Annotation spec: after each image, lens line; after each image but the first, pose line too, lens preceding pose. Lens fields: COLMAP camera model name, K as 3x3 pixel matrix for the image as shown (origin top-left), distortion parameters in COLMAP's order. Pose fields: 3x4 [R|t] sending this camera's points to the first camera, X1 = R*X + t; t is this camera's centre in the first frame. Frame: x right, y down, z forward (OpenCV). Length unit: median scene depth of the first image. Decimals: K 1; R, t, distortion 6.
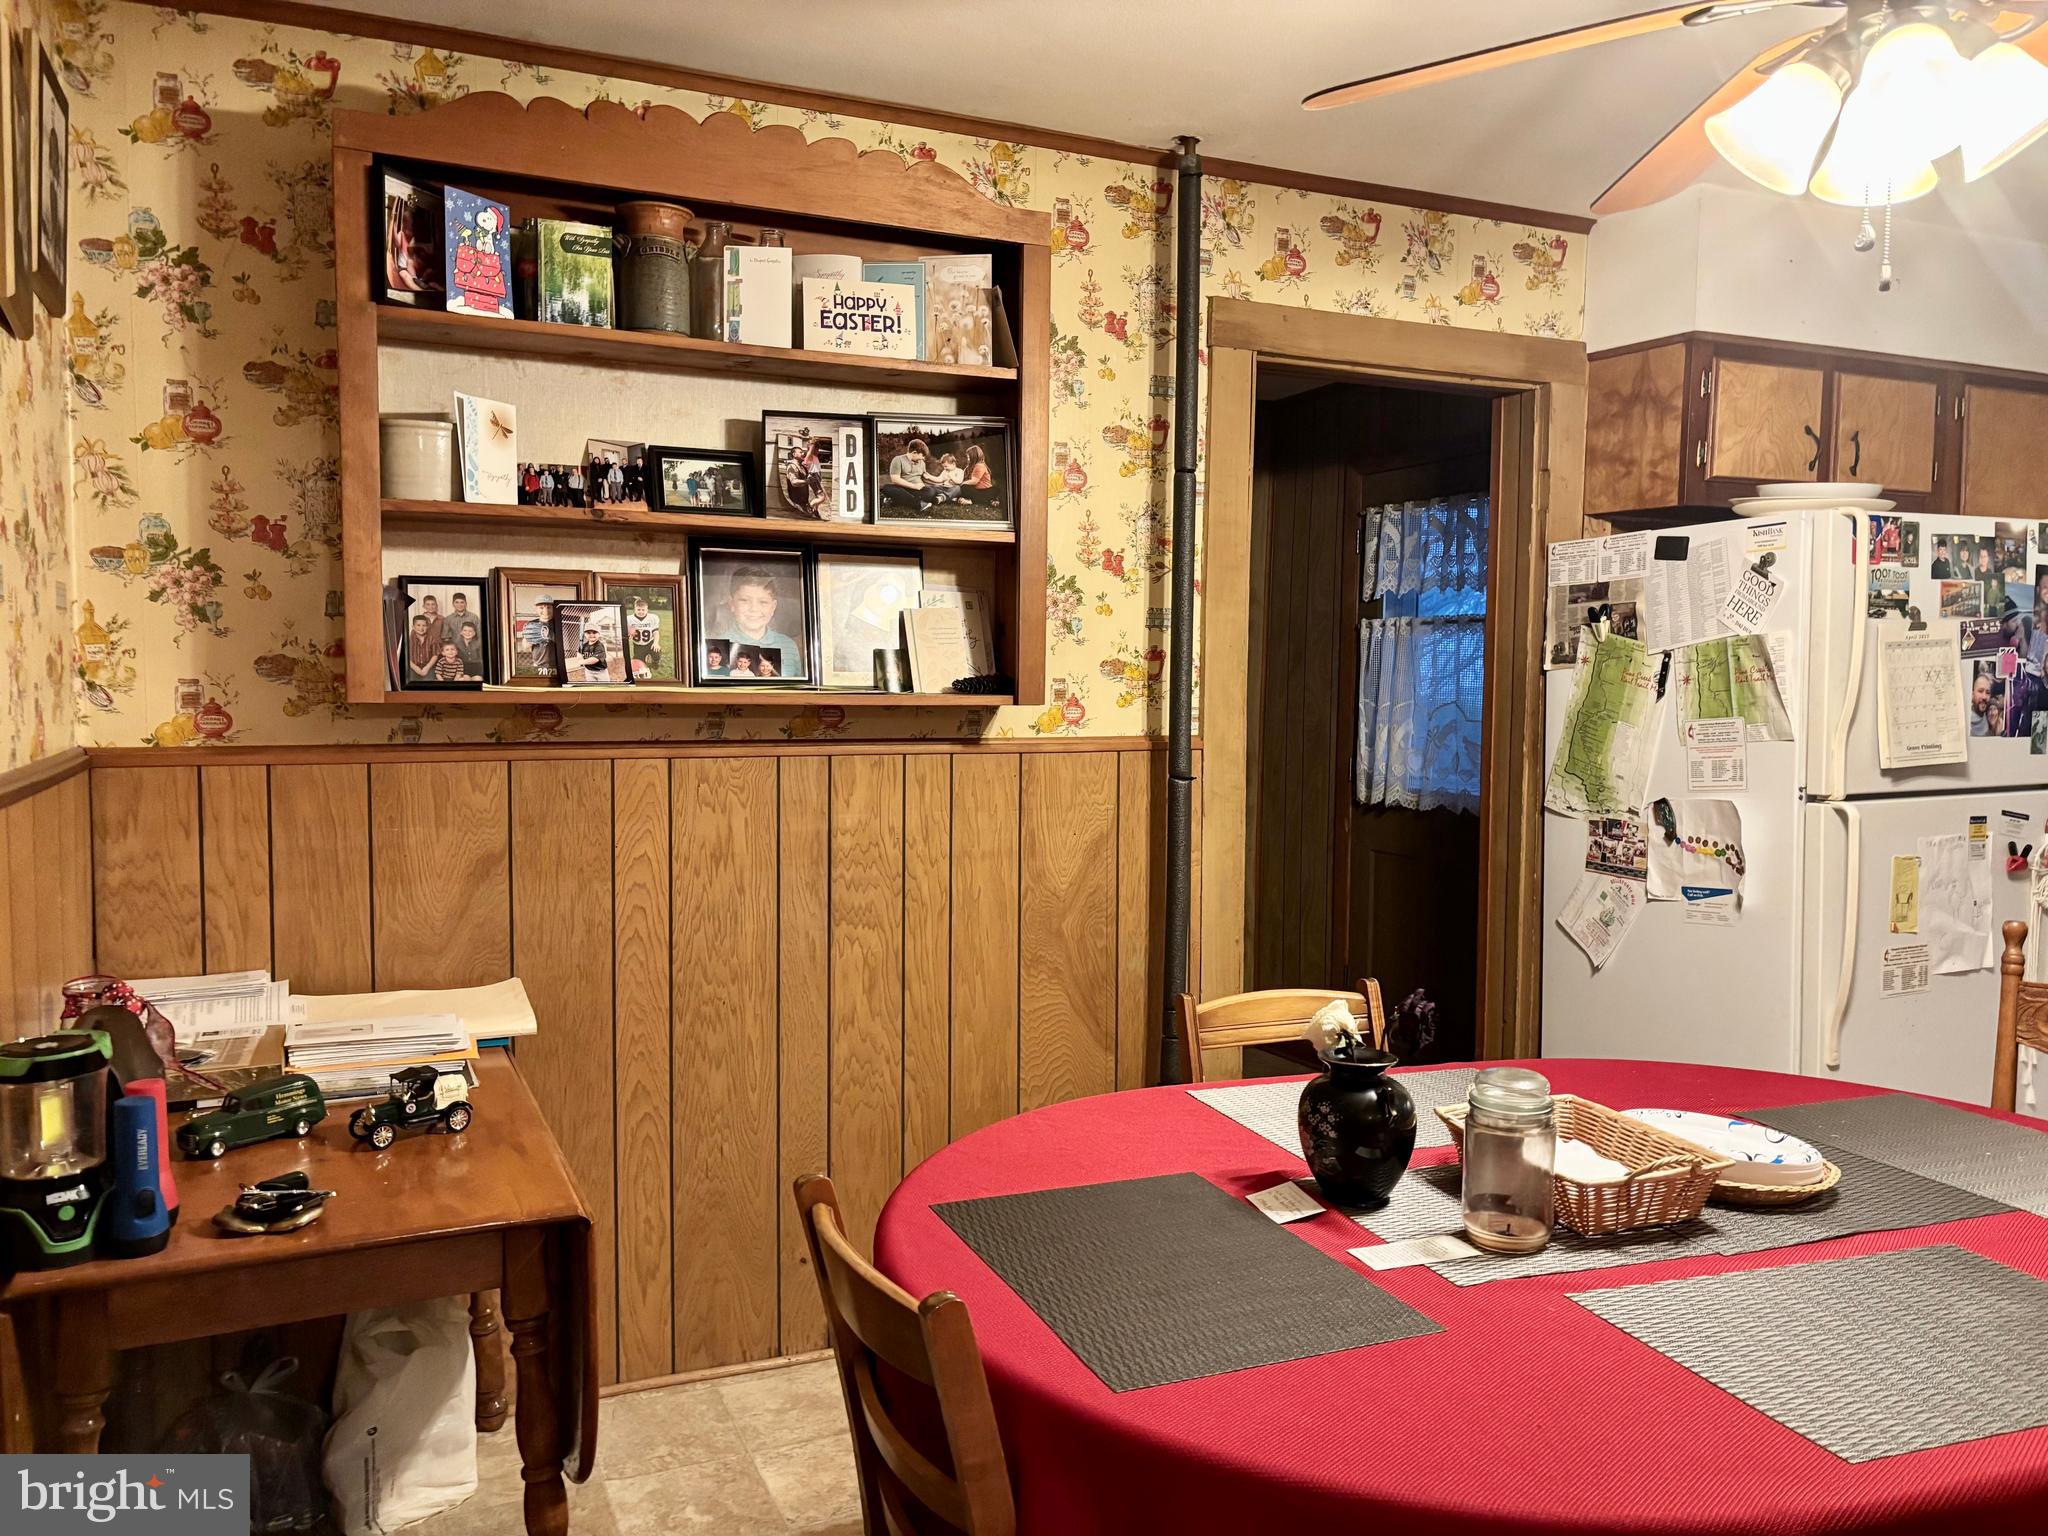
lens RADIAL K [[1556.5, 0, 1037.2], [0, 1556.5, 759.4], [0, 0, 1]] dist [0.075337, -0.089893]
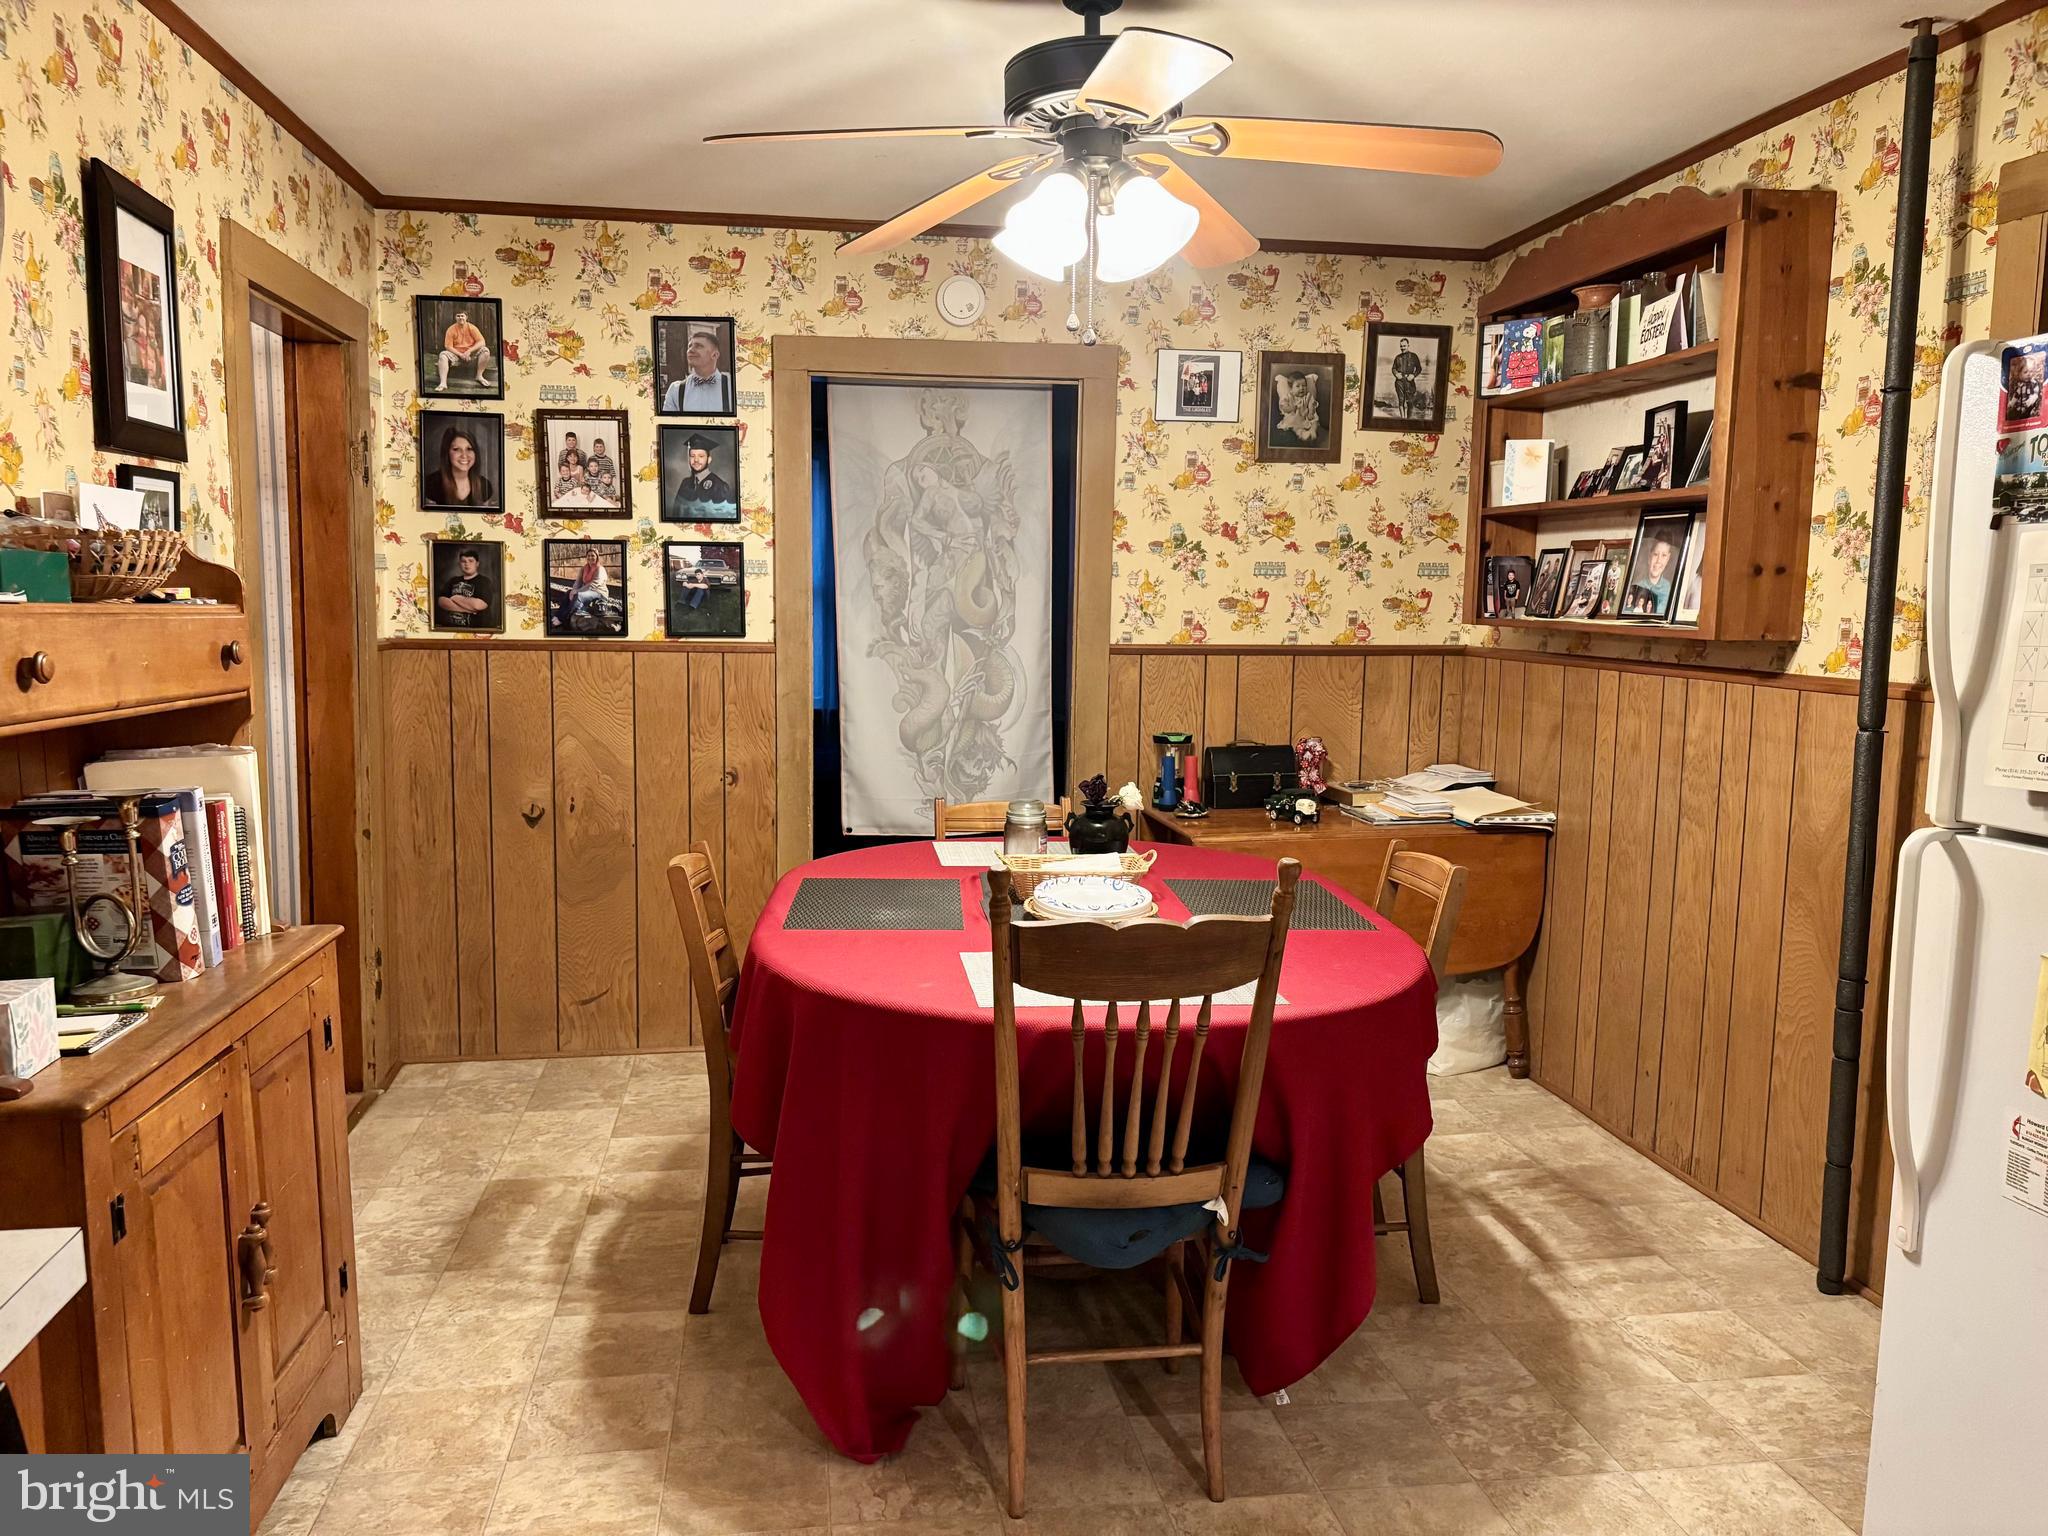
lens RADIAL K [[1556.5, 0, 1033.3], [0, 1556.5, 774.3], [0, 0, 1]] dist [0.075337, -0.089893]
pose [[-0.265968, 0.100275, -0.958752, 1.193005], [-0.082691, 0.988536, 0.126329, -0.041445], [0.960429, 0.112879, -0.254627, 0.824983]]
